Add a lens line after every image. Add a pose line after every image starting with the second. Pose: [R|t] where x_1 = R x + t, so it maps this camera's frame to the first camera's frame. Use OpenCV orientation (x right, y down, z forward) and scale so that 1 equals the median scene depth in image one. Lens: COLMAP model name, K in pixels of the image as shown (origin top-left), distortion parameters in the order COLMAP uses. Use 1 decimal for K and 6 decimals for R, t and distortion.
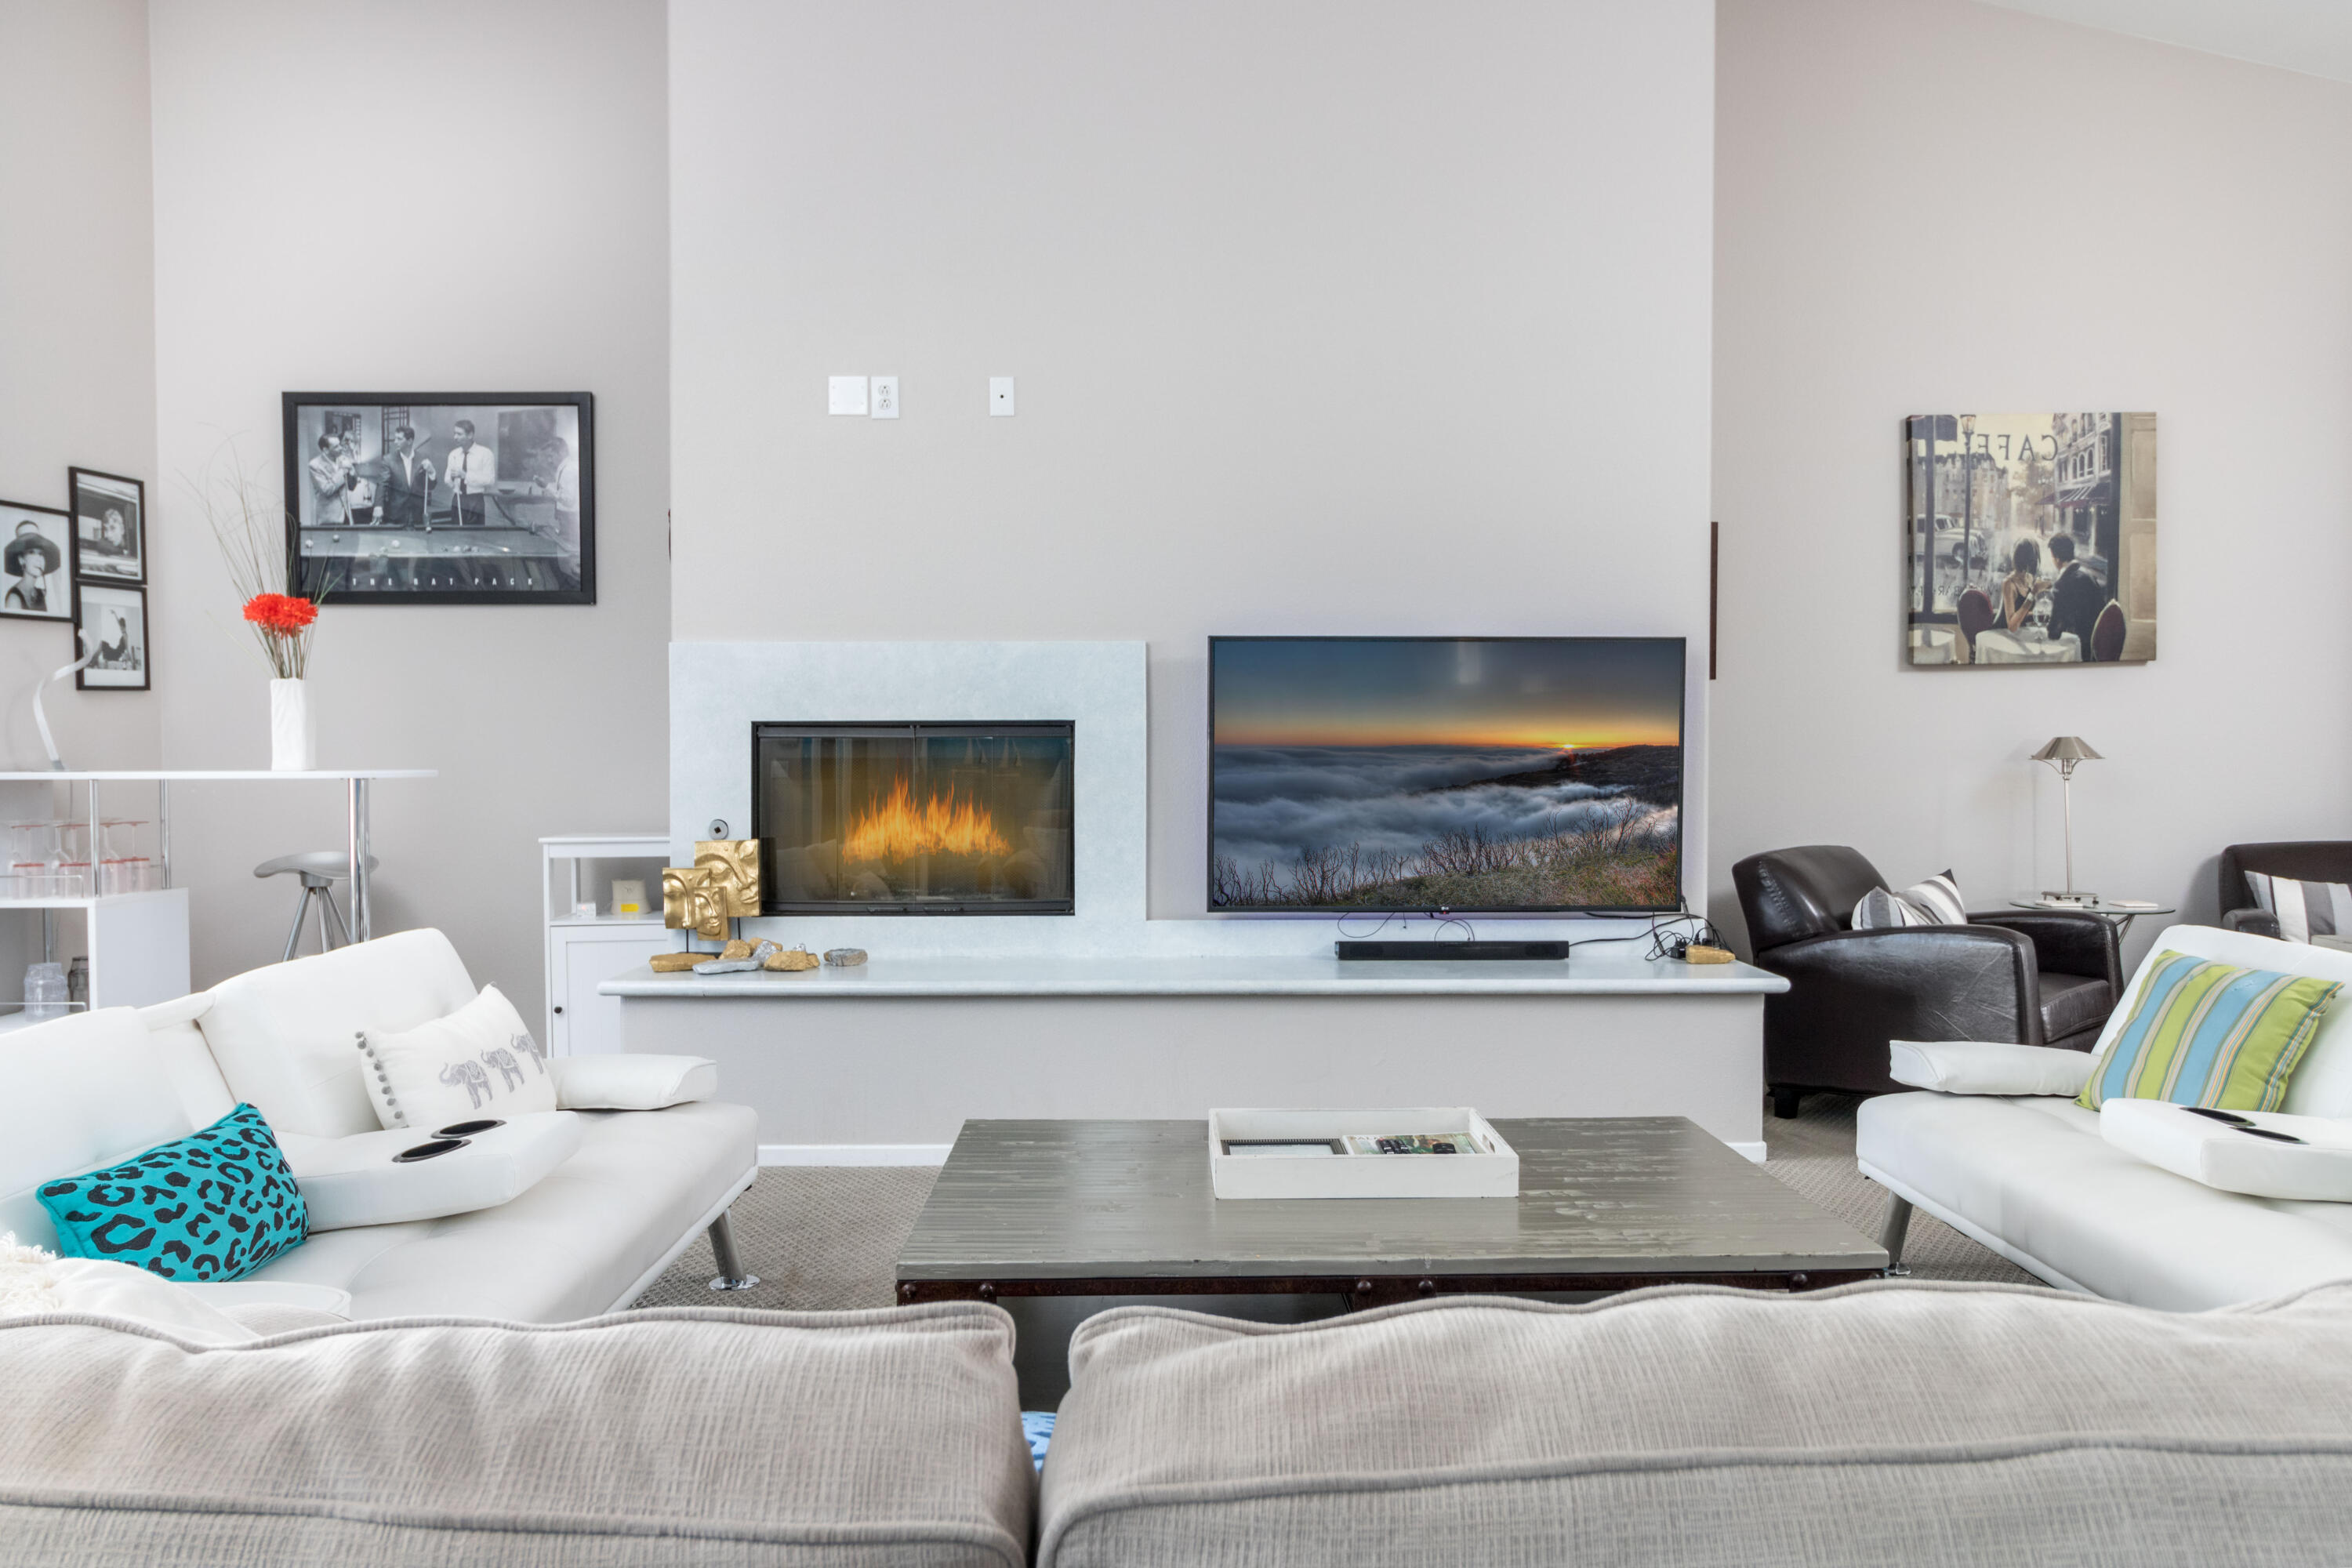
lens RADIAL K [[1582.9, 0, 1176.0], [0, 1582.9, 784.0], [0, 0, 1]] dist [-0.009627, -0.000701]
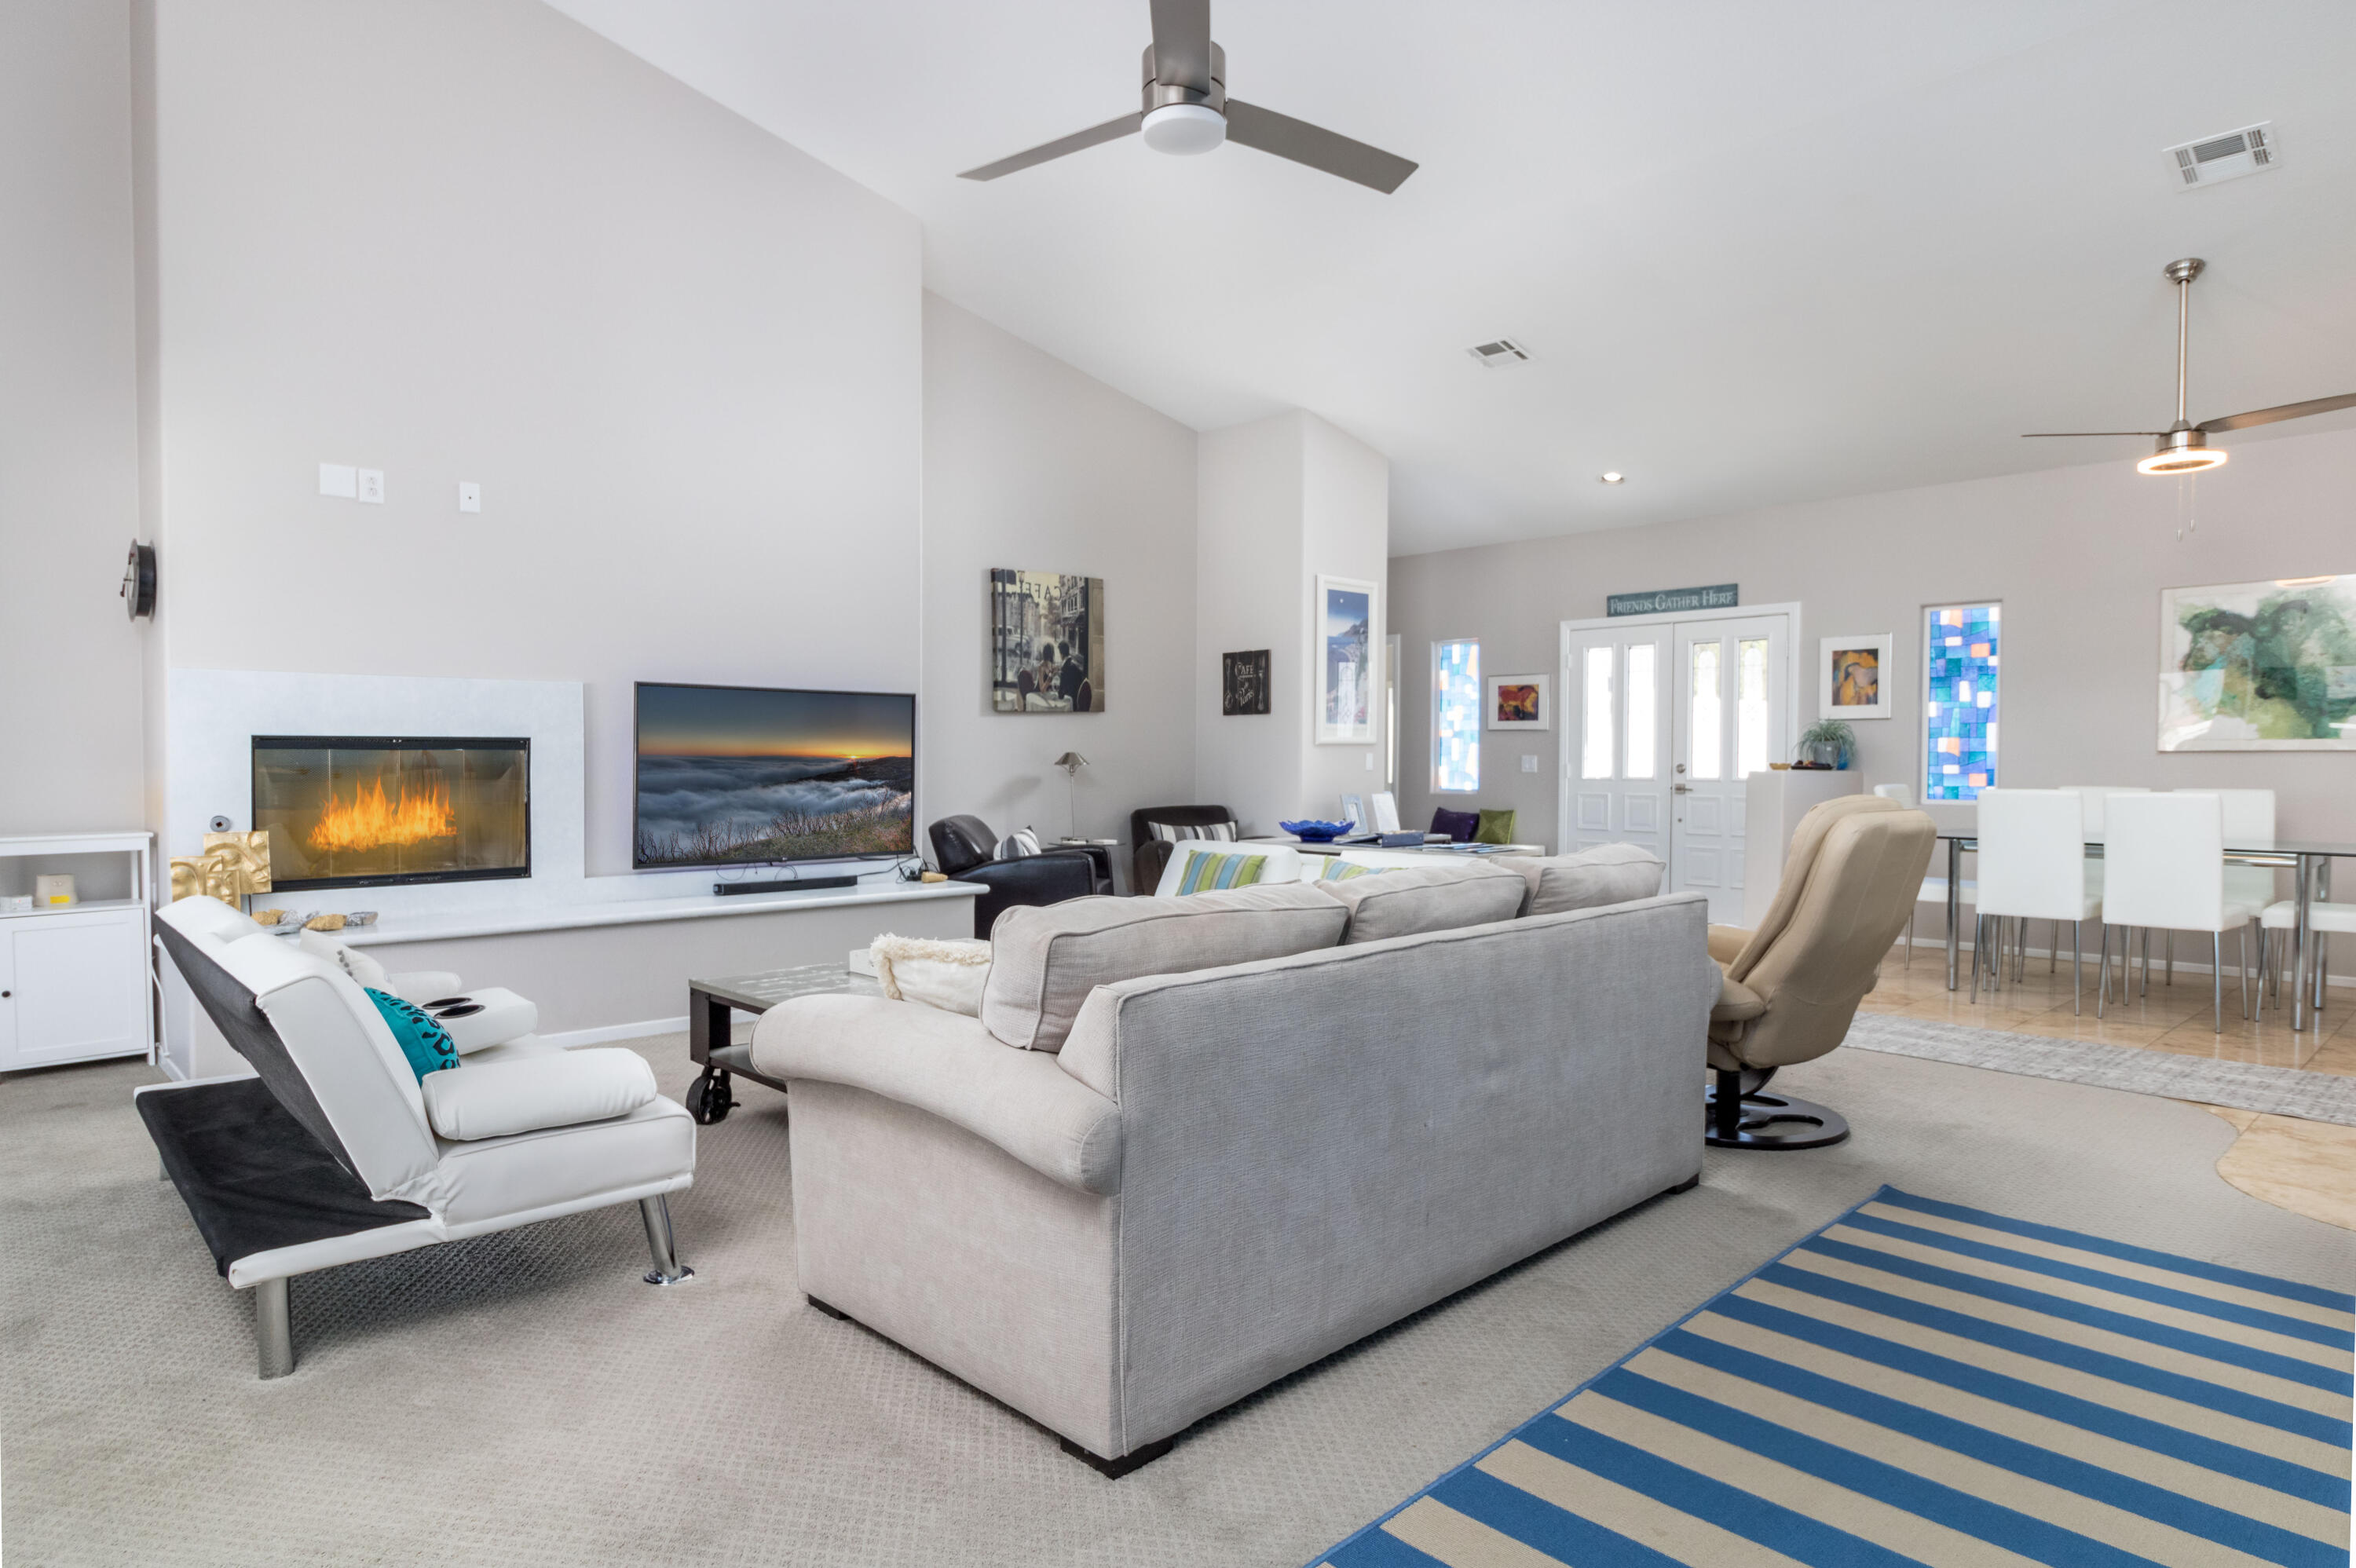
lens RADIAL K [[1287.1, 0, 1178.0], [0, 1287.1, 784.0], [0, 0, 1]] dist [0.001018, 0.000292]
pose [[0.740047, -0.010448, 0.672474, -0.399828], [0.010321, 0.999938, 0.004178, 0.002336], [-0.672476, 0.003849, 0.740109, -0.222173]]
